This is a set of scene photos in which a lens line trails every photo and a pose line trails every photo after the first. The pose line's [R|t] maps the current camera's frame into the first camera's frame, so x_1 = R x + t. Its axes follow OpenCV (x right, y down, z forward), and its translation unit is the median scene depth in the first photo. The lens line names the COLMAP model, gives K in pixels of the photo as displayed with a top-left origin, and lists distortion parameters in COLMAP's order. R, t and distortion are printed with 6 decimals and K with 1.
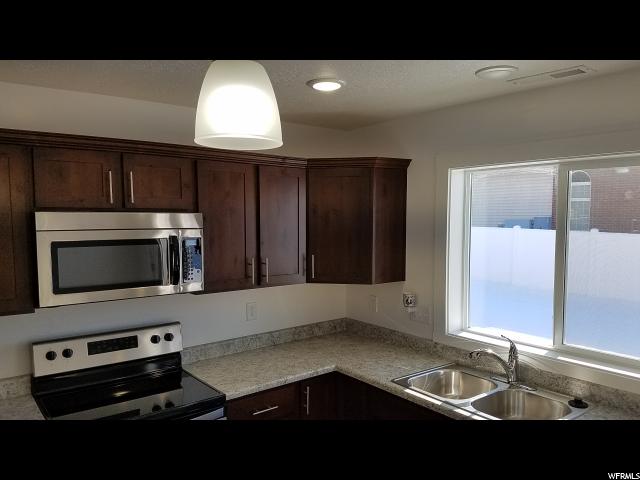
lens RADIAL K [[488.5, 0, 312.4], [0, 488.5, 251.6], [0, 0, 1]] dist [0.223243, -0.337342]
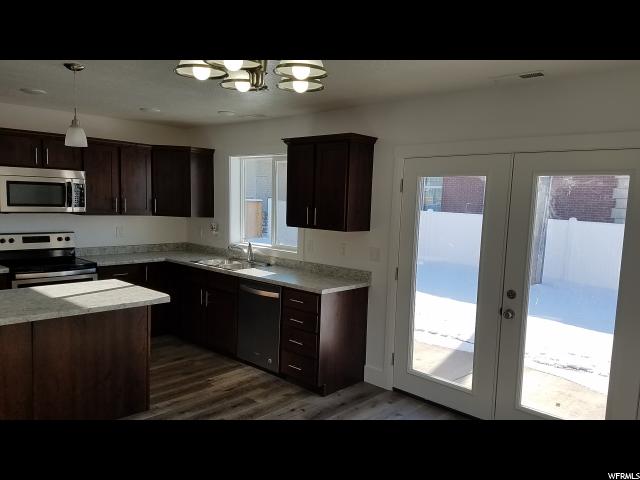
lens RADIAL K [[488.5, 0, 312.4], [0, 488.5, 251.6], [0, 0, 1]] dist [0.223243, -0.337342]
pose [[0.989509, 0.017502, 0.143404, 0.334841], [-0.022522, 0.999186, 0.033459, 0.132451], [-0.142702, -0.036337, 0.989098, -0.960023]]
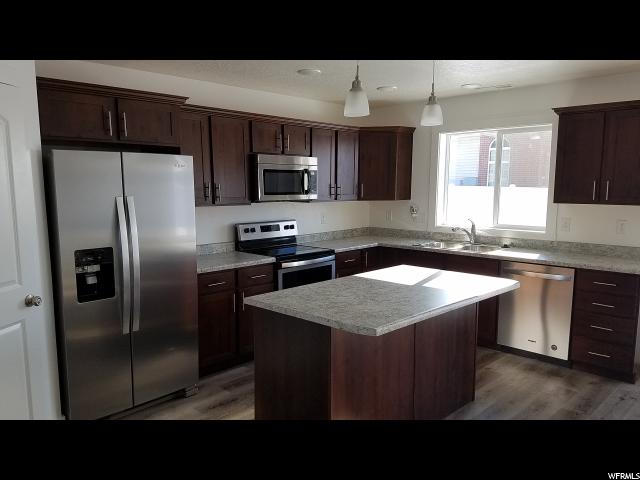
lens RADIAL K [[488.5, 0, 312.4], [0, 488.5, 251.6], [0, 0, 1]] dist [0.223243, -0.337342]
pose [[0.991020, -0.020324, 0.132163, -0.444737], [0.011424, 0.997637, 0.067752, 0.138243], [-0.133228, -0.065634, 0.988910, -0.781939]]
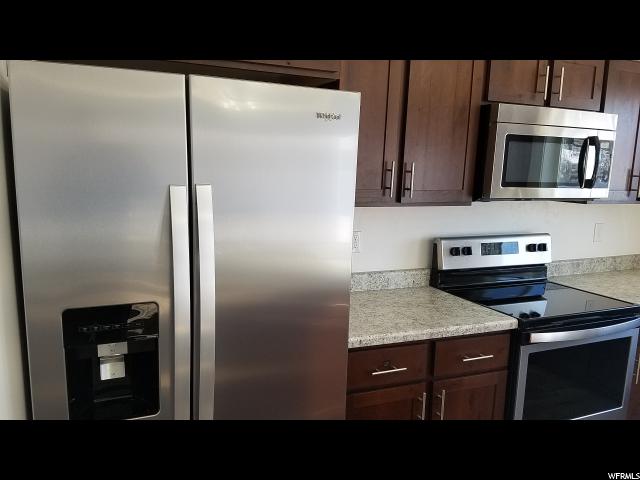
lens RADIAL K [[488.5, 0, 312.4], [0, 488.5, 251.6], [0, 0, 1]] dist [0.223243, -0.337342]
pose [[0.970002, 0.068427, -0.233266, -0.484180], [-0.046189, 0.993965, 0.099503, 0.099697], [0.238667, -0.085744, 0.967309, -0.067782]]
